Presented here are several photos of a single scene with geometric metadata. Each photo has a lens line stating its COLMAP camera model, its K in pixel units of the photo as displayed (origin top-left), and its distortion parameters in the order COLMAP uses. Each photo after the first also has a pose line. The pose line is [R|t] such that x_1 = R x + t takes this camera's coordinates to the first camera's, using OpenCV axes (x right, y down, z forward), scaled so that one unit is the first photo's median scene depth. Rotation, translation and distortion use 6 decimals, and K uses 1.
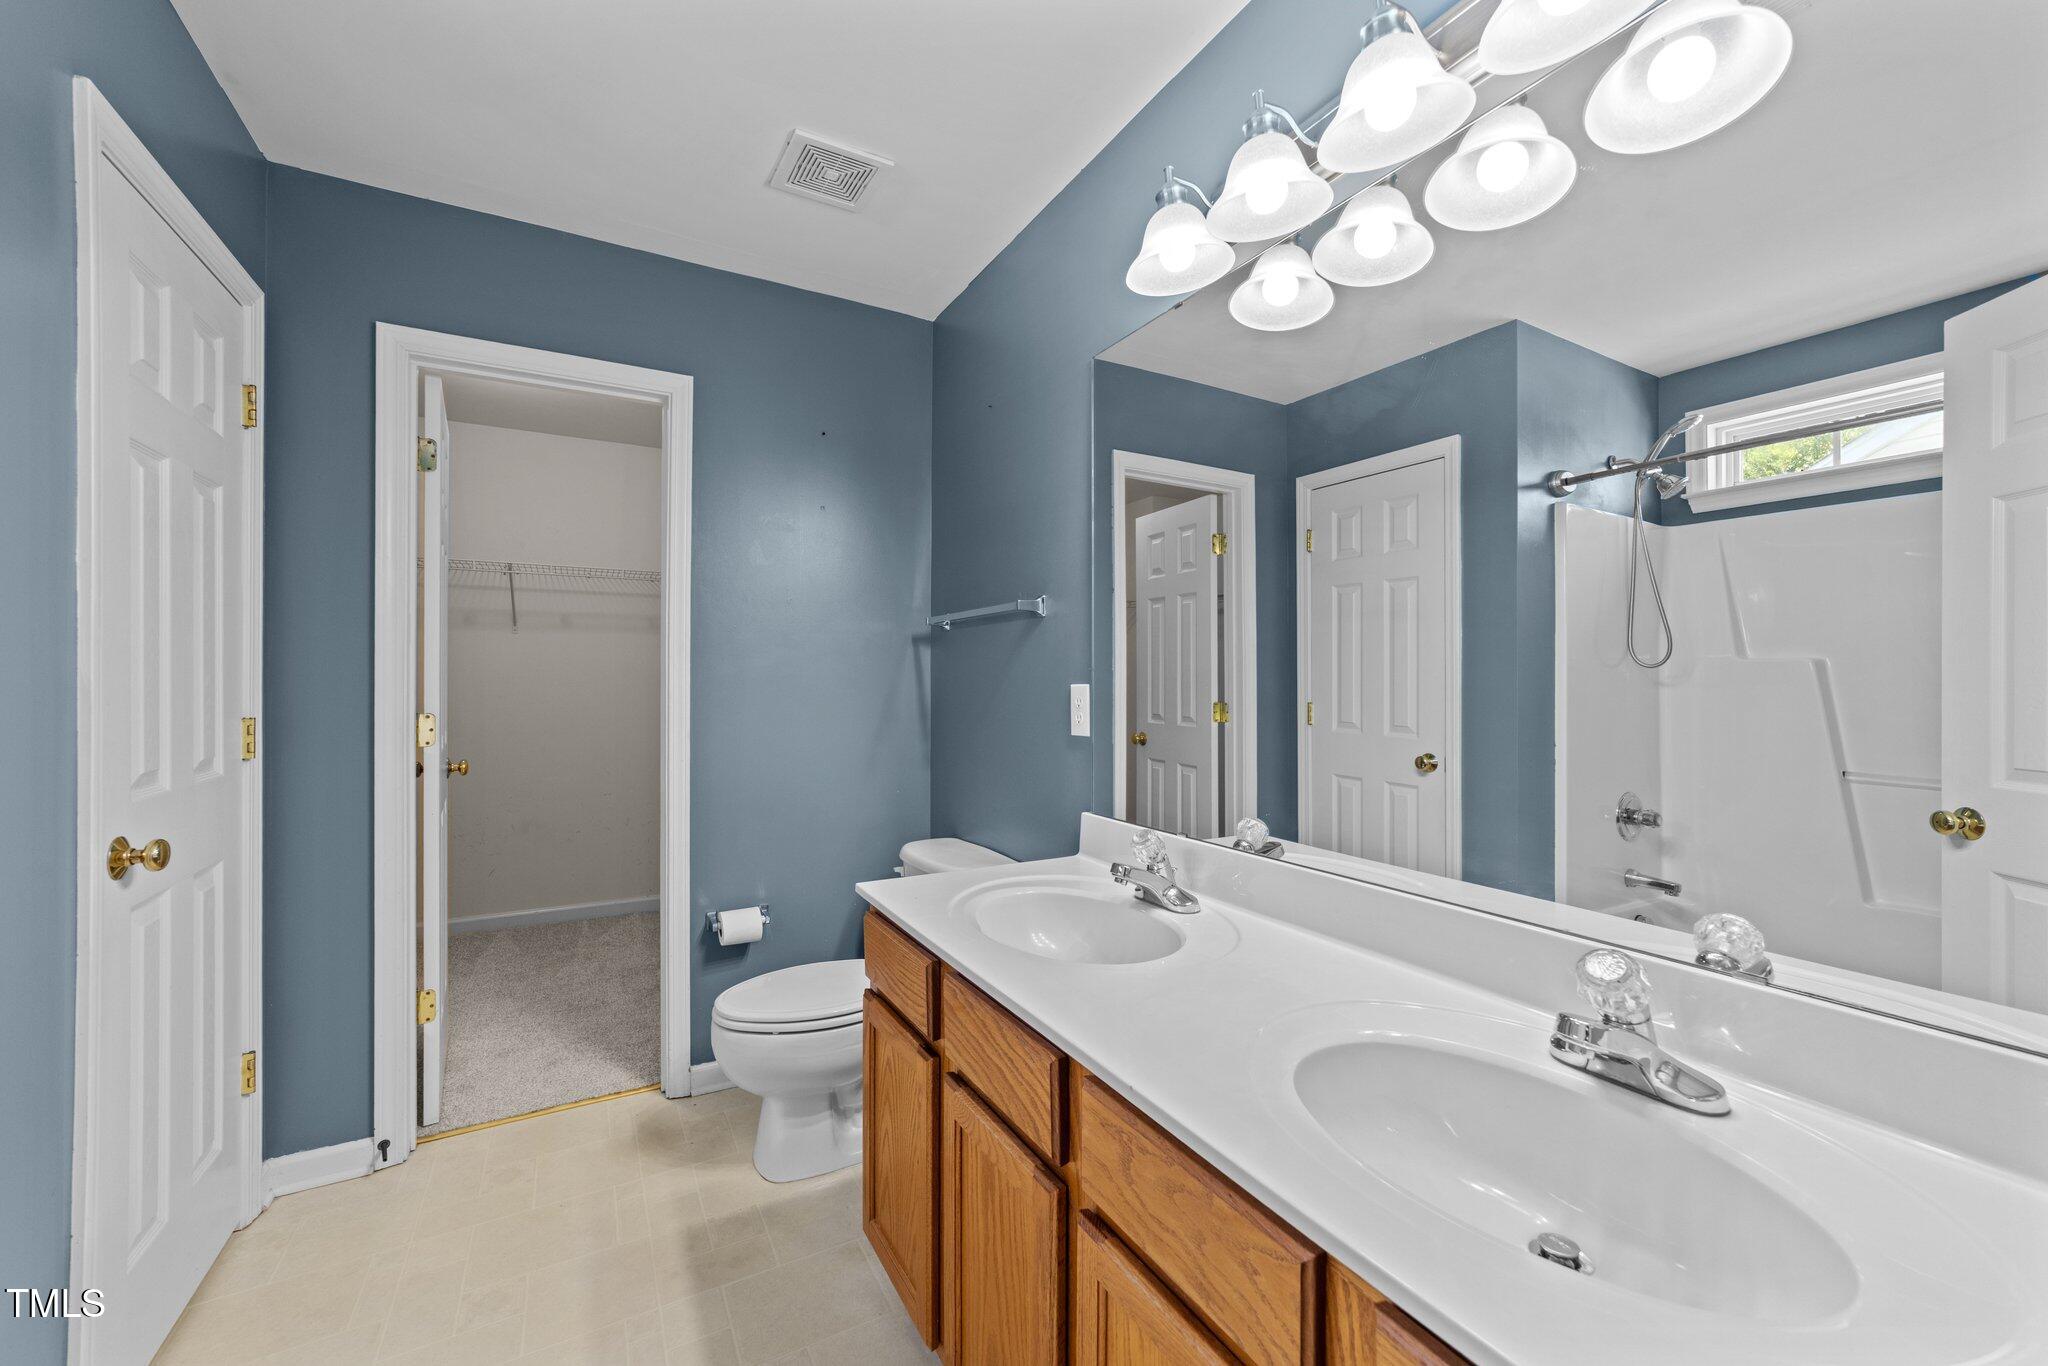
lens RADIAL K [[781.1, 0, 1019.2], [0, 781.1, 679.8], [0, 0, 1]] dist [-0.007747, 0.004205]
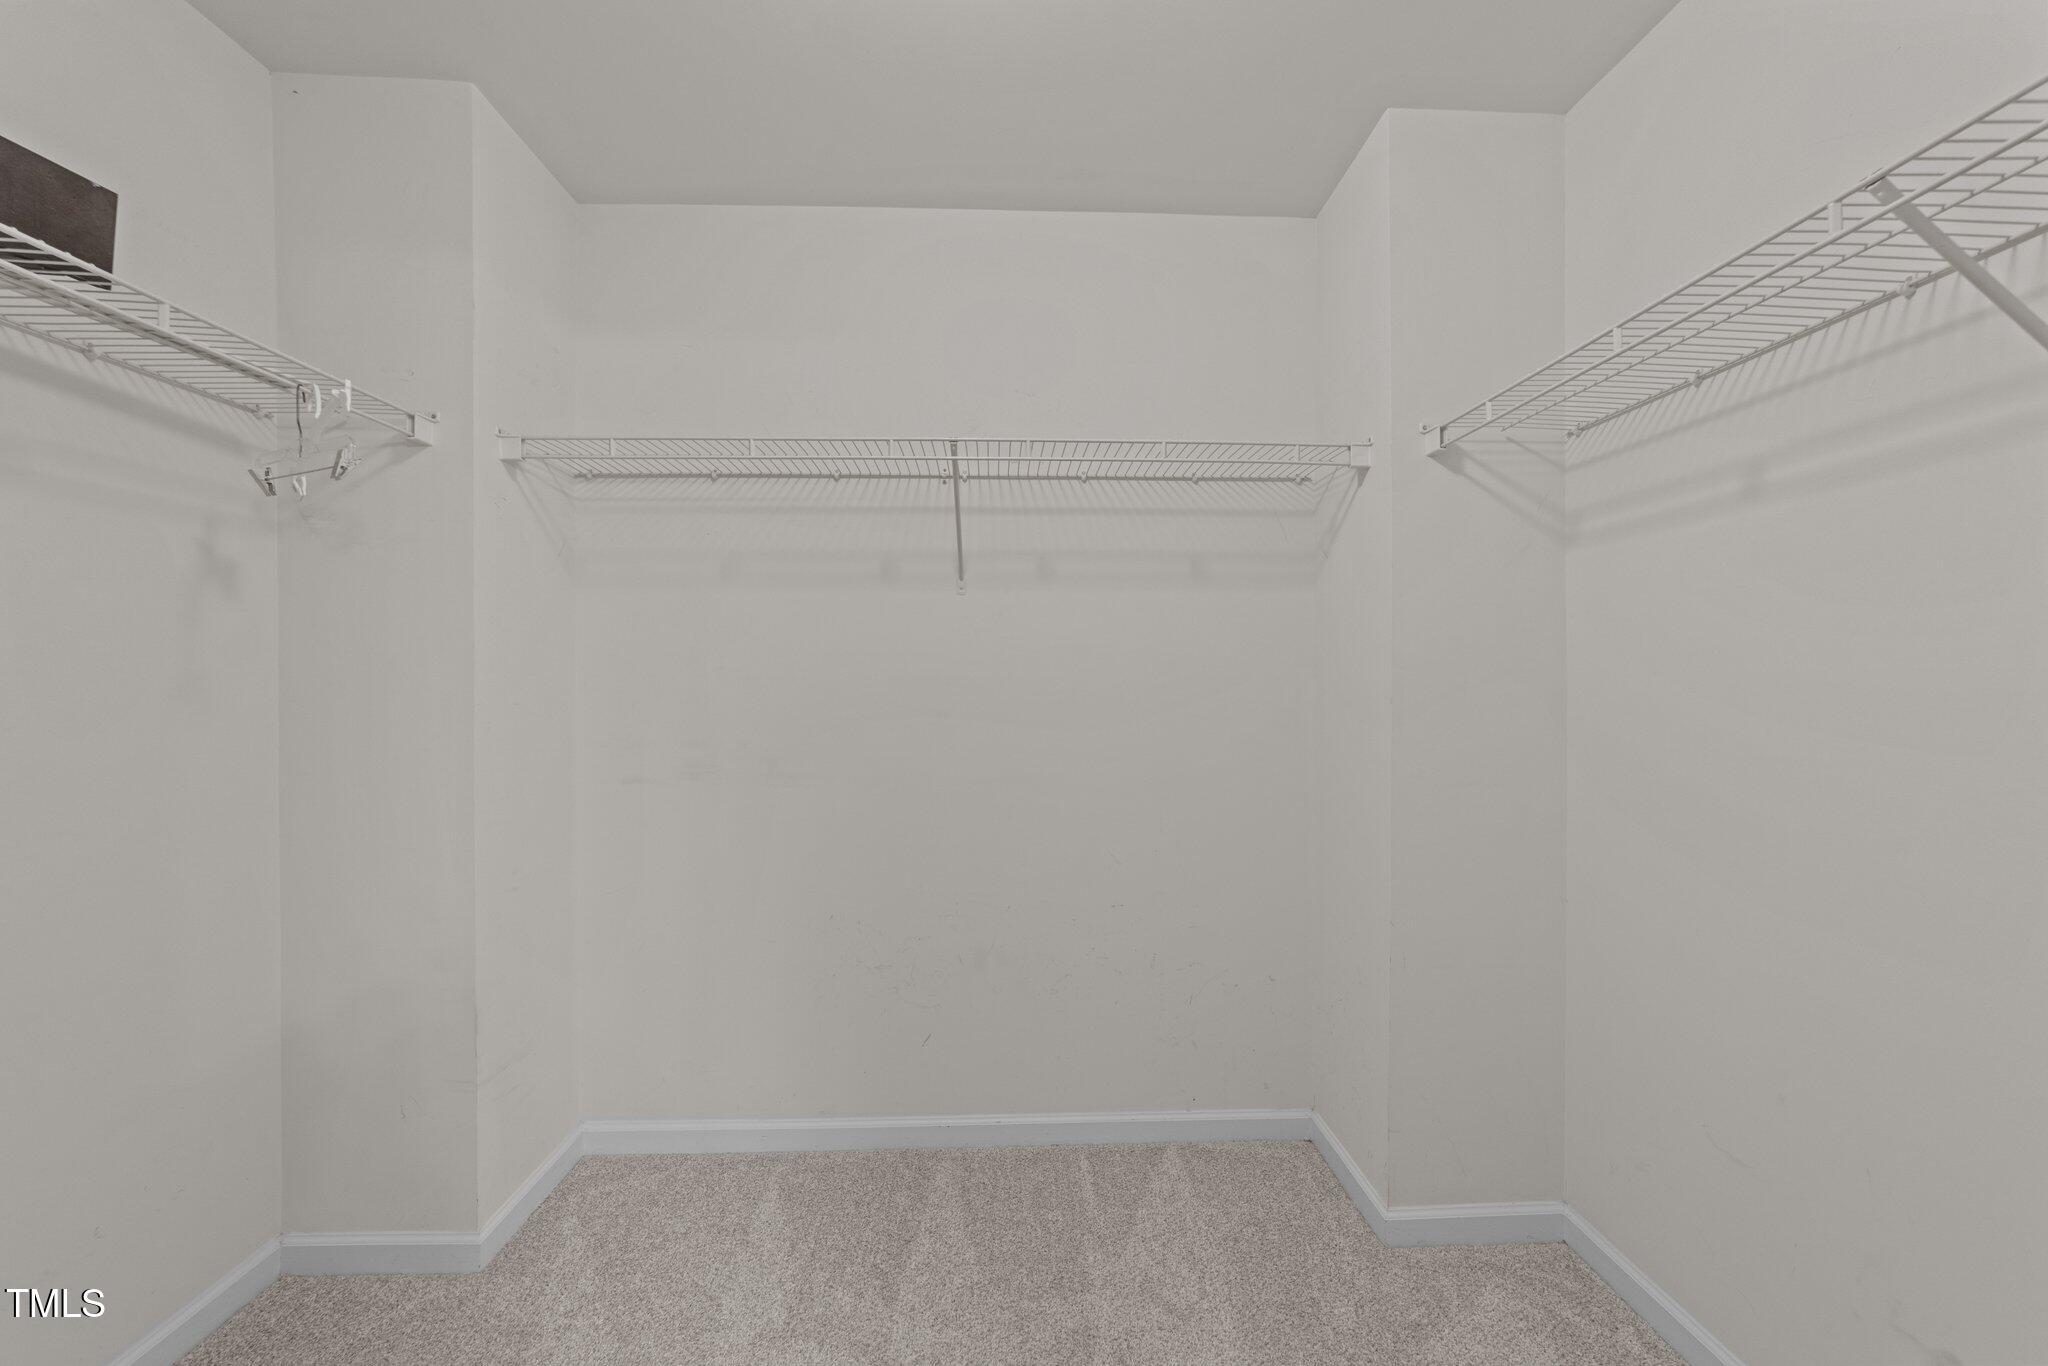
lens RADIAL K [[781.1, 0, 1028.1], [0, 781.1, 681.5], [0, 0, 1]] dist [-0.007747, 0.004205]
pose [[0.892318, 0.000459, -0.451406, -0.365309], [0.002107, 0.999984, 0.005183, -0.001859], [0.451402, -0.005576, 0.892303, 0.542765]]
